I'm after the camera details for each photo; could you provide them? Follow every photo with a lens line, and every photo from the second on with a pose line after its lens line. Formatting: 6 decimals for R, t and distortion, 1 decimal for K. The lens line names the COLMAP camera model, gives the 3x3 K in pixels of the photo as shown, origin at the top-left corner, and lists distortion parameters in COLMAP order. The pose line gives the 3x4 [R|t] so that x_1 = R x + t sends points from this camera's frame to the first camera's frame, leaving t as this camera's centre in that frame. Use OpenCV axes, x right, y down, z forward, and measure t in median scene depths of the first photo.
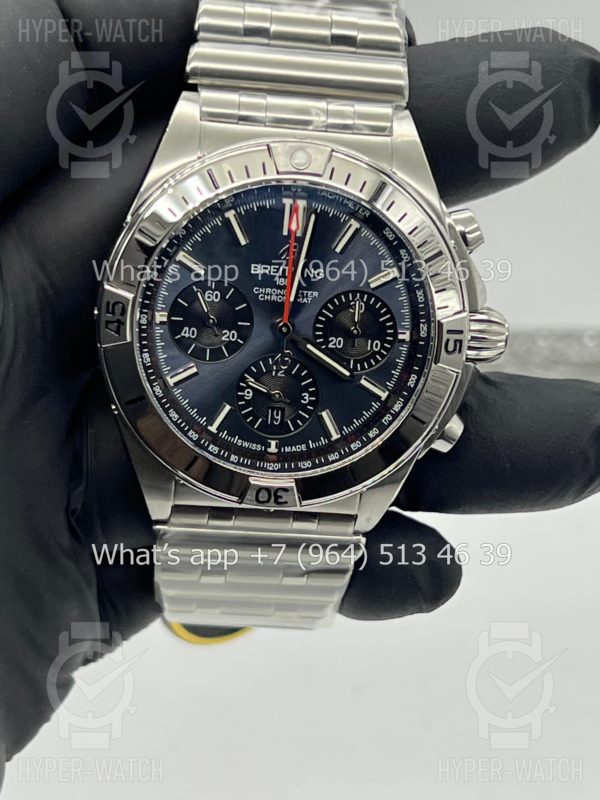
lens RADIAL K [[1930.2, 0, 306.1], [0, 1930.2, 405.5], [0, 0, 1]] dist [0.256411, 0.000000]
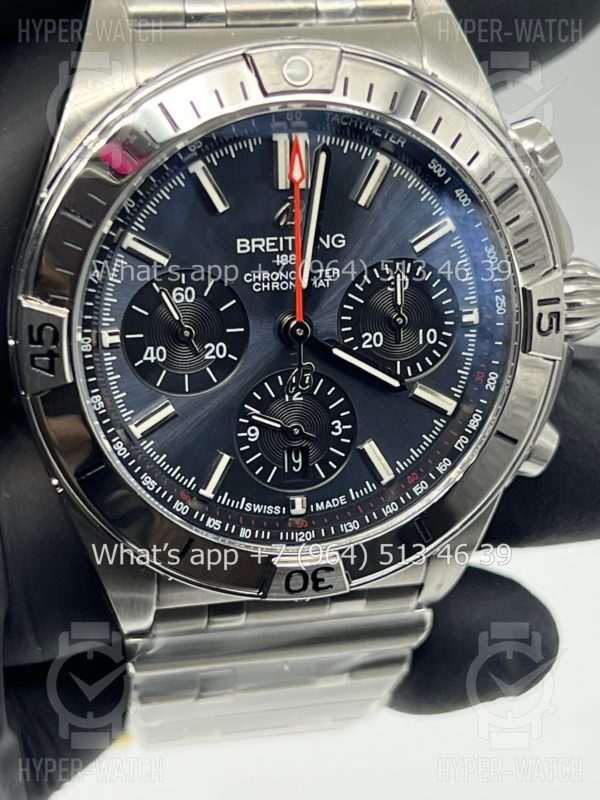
lens RADIAL K [[1930.2, 0, 299.7], [0, 1930.2, 400.9], [0, 0, 1]] dist [0.256411, 0.000000]
pose [[0.985571, -0.132809, 0.104935, -0.082782], [0.129233, 0.990799, 0.040197, -0.041970], [-0.109308, -0.026056, 0.993666, 0.339215]]
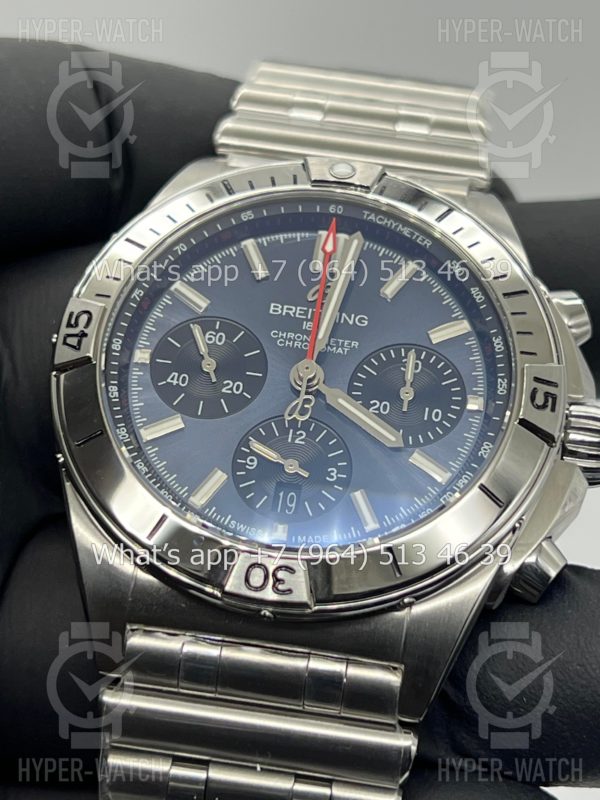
lens RADIAL K [[1930.2, 0, 297.3], [0, 1930.2, 402.5], [0, 0, 1]] dist [0.256411, 0.000000]
pose [[0.991949, 0.013420, -0.125922, 0.075835], [-0.088431, 0.785168, -0.612936, 0.410785], [0.090644, 0.619137, 0.780034, 0.438131]]
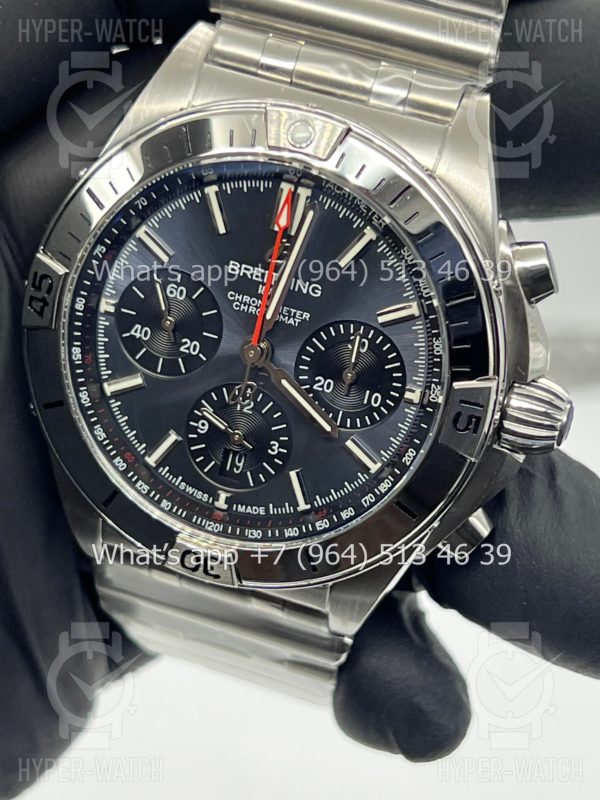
lens RADIAL K [[1930.2, 0, 302.6], [0, 1930.2, 403.8], [0, 0, 1]] dist [0.256411, 0.000000]
pose [[0.930638, 0.210879, -0.299070, 0.234366], [-0.203658, 0.977468, 0.055492, -0.065448], [0.304033, 0.009265, 0.952616, 0.285671]]
